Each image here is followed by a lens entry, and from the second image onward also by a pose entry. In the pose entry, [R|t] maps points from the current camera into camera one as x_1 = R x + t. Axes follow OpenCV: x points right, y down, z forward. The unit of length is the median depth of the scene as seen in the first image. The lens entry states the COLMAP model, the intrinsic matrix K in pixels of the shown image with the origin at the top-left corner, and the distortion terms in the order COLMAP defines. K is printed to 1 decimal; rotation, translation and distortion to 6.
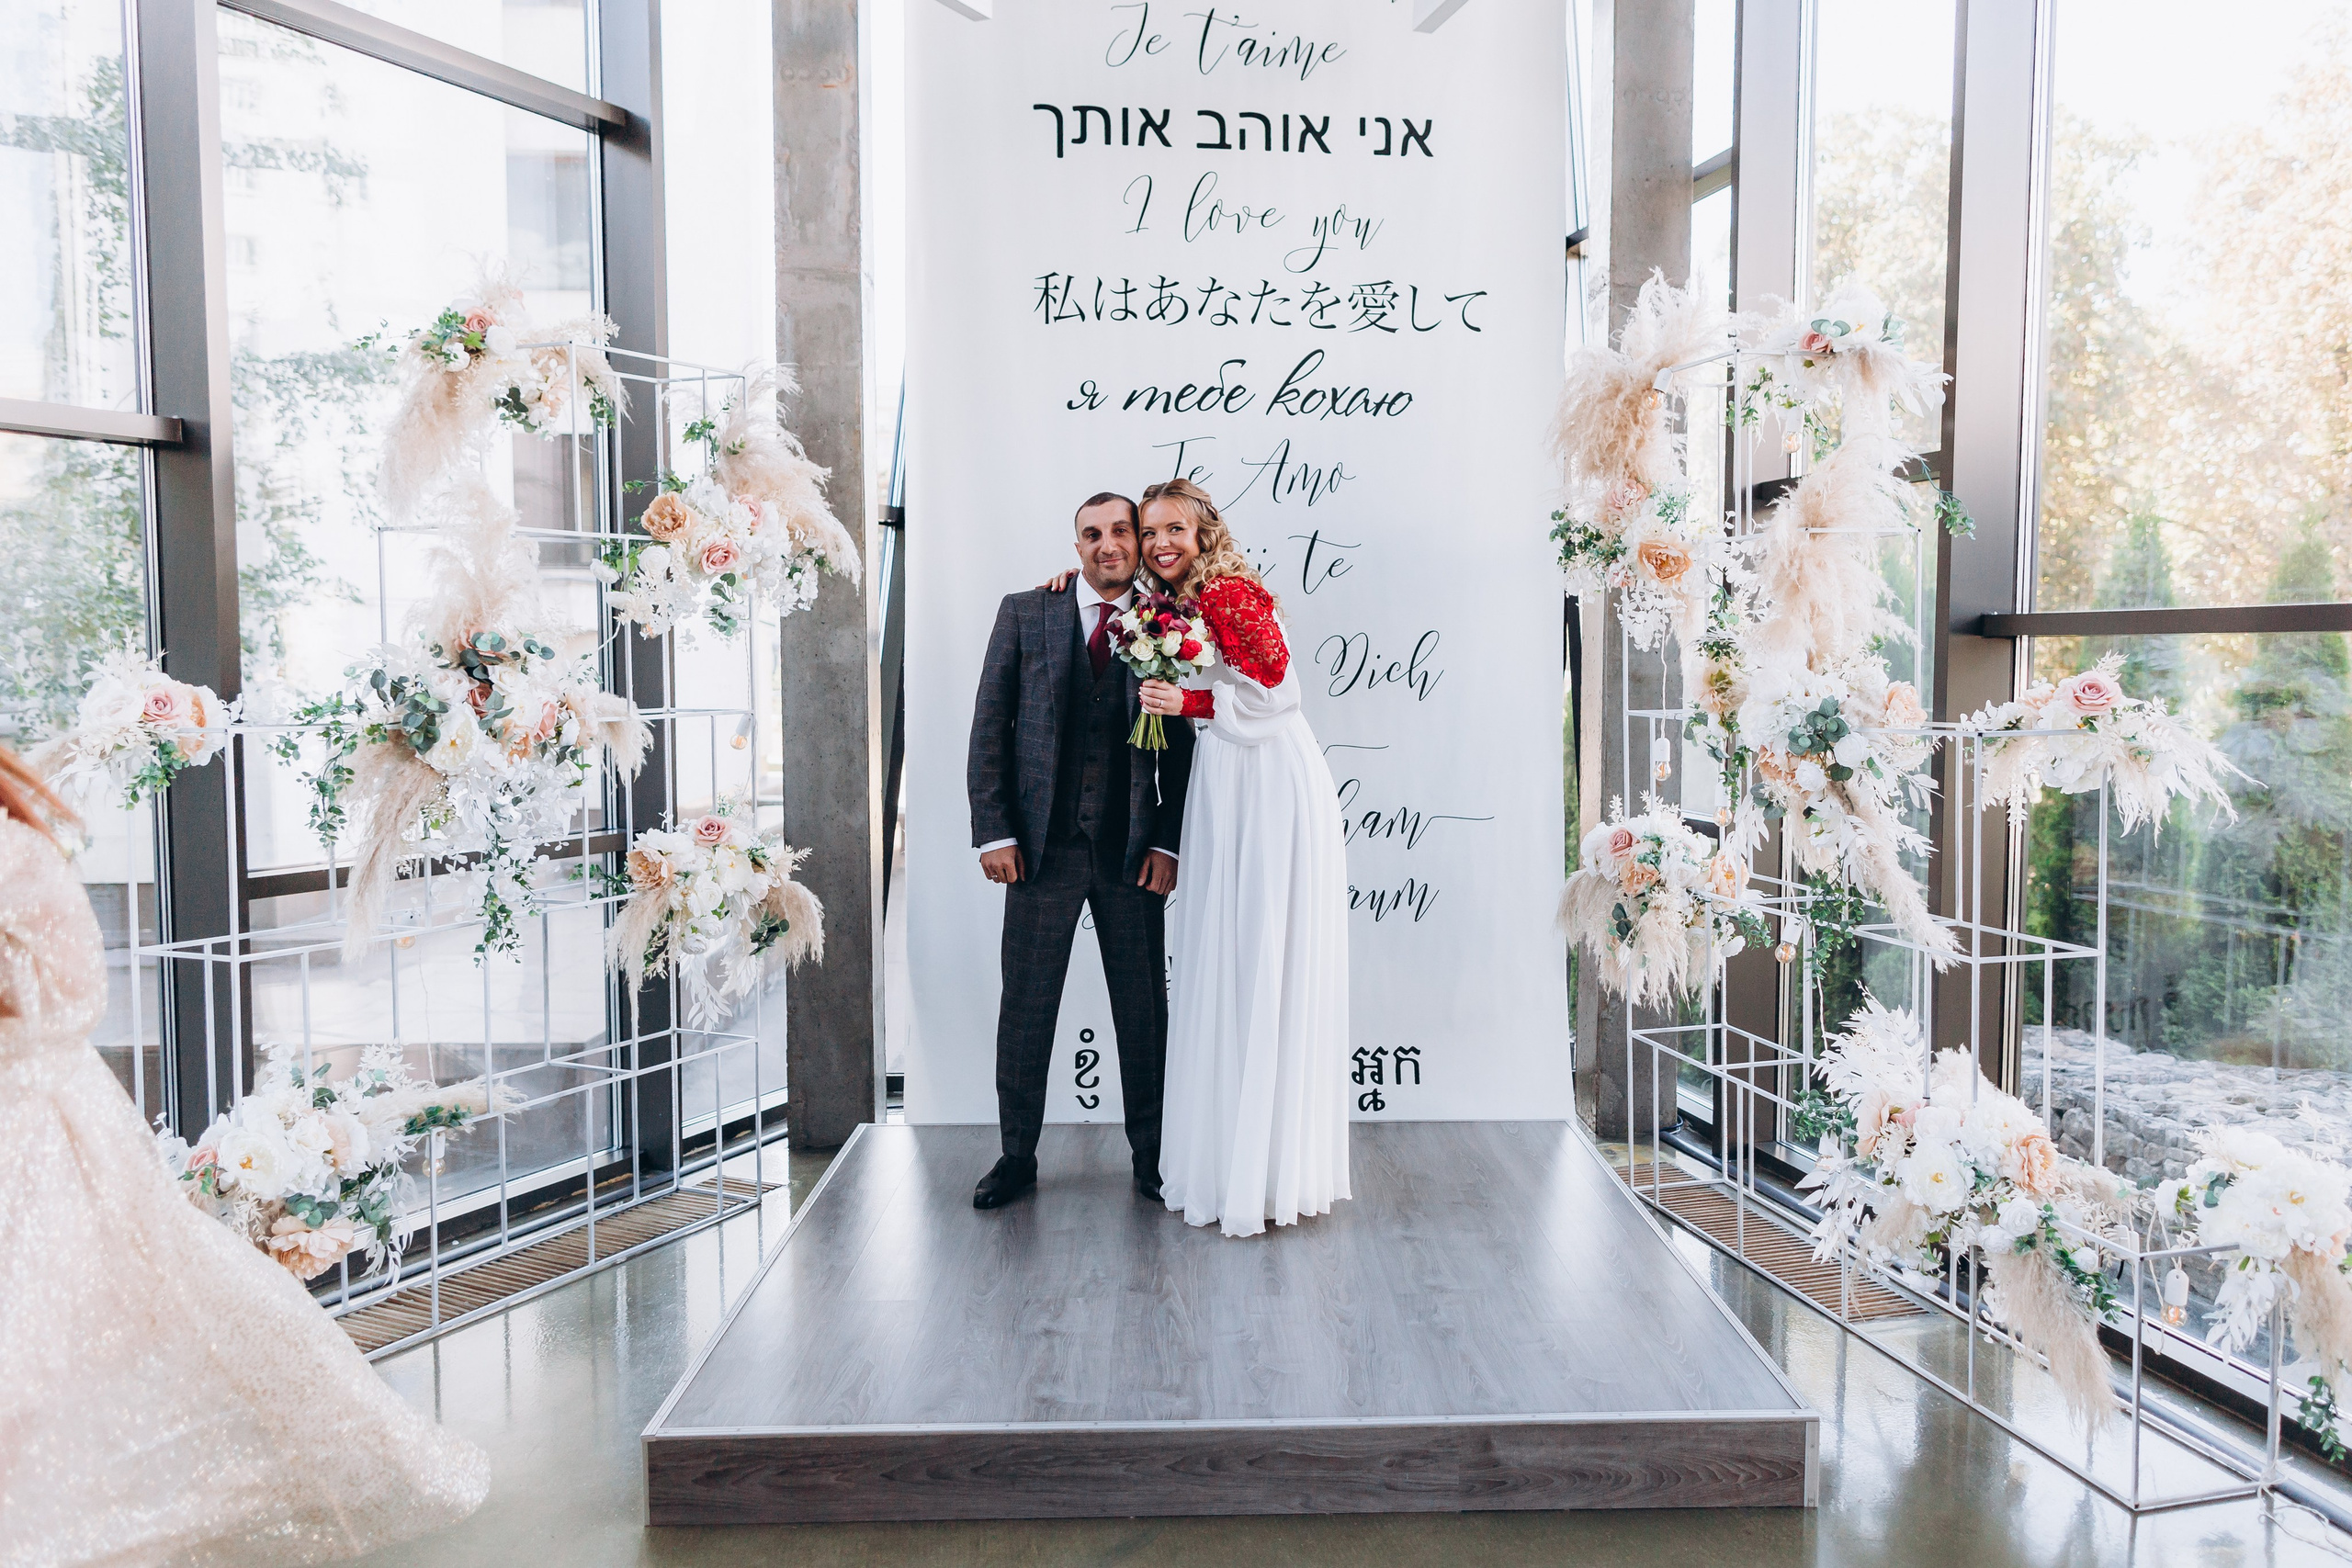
lens RADIAL K [[1824.3, 0, 1263.8], [0, 1824.3, 775.9], [0, 0, 1]] dist [0.019586, -0.004973]
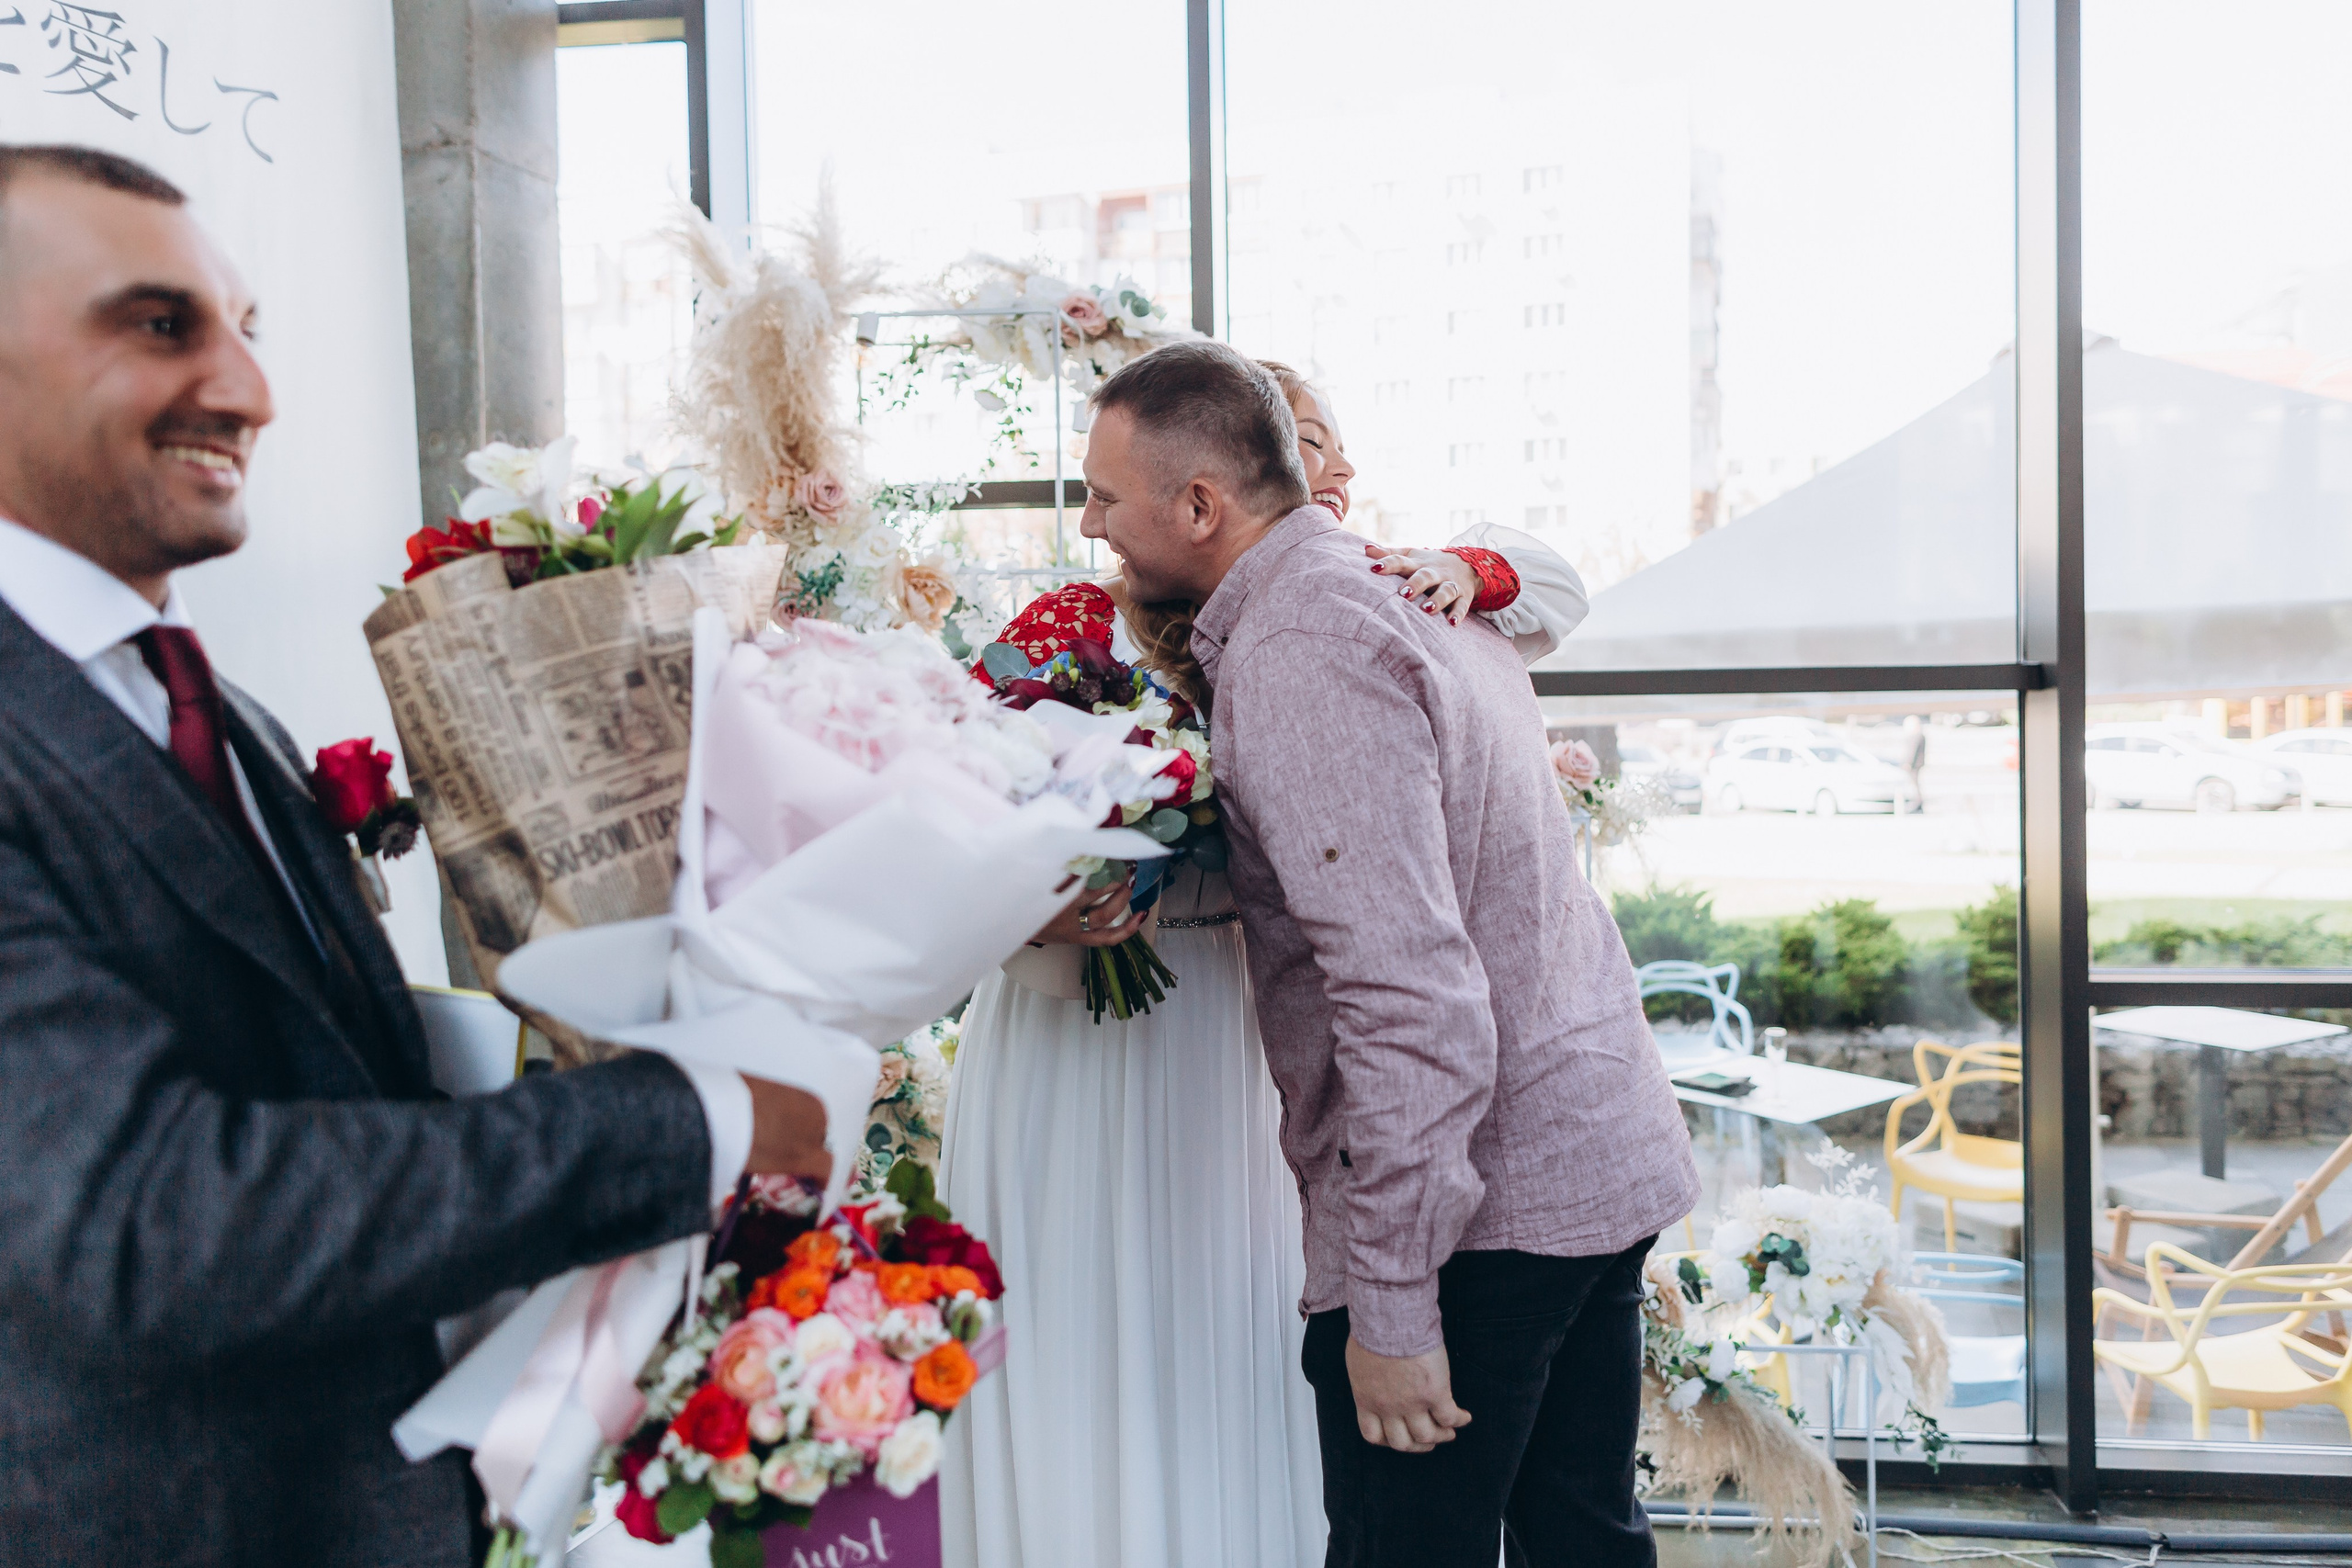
lens RADIAL K [[1717.7, 0, 1273.7], [0, 1717.7, 711.8], [0, 0, 1]] dist [0.018529, -0.012335]
pose [[0.364113, -0.027894, 0.930937, -0.300292], [0.076850, 0.997043, -0.000184, -0.061186], [-0.928179, 0.071610, 0.365180, 0.613080]]
